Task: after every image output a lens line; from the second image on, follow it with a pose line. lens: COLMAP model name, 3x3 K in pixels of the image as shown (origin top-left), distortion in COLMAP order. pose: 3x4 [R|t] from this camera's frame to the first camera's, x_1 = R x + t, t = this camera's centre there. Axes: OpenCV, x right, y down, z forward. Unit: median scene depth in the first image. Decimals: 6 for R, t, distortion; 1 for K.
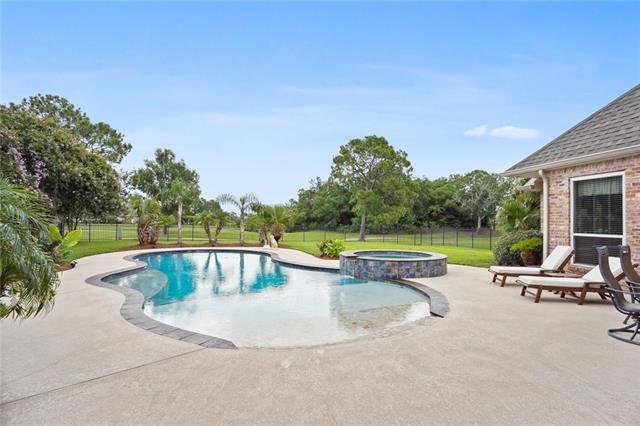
lens RADIAL K [[317.6, 0, 317.7], [0, 317.6, 213.8], [0, 0, 1]] dist [-0.059472, 0.021097]
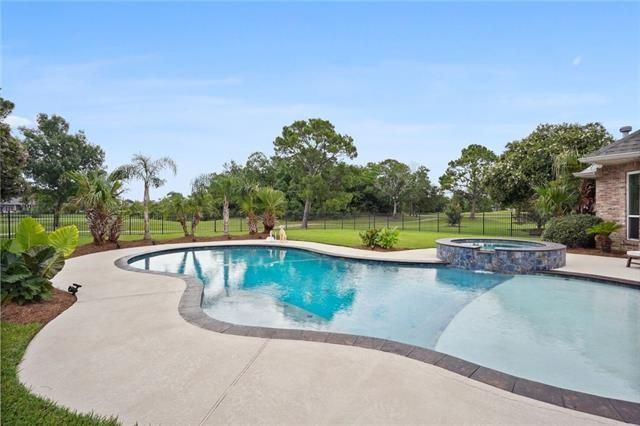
lens RADIAL K [[317.6, 0, 320.4], [0, 317.6, 212.4], [0, 0, 1]] dist [-0.059472, 0.021097]
pose [[0.944261, -0.013945, 0.328903, -0.137547], [0.001258, 0.999248, 0.038756, 0.000905], [-0.329196, -0.036182, 0.943568, 0.080143]]
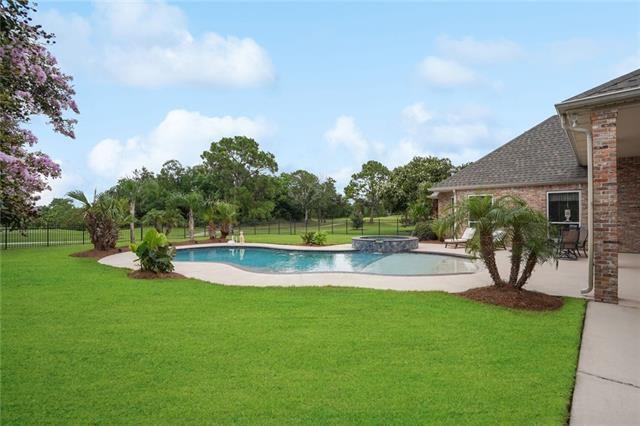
lens RADIAL K [[317.6, 0, 315.9], [0, 317.6, 208.6], [0, 0, 1]] dist [-0.059472, 0.021097]
pose [[0.817237, -0.008721, 0.576236, -0.245903], [0.003994, 0.999947, 0.009469, -0.009542], [-0.576288, -0.005437, 0.817229, -0.027692]]
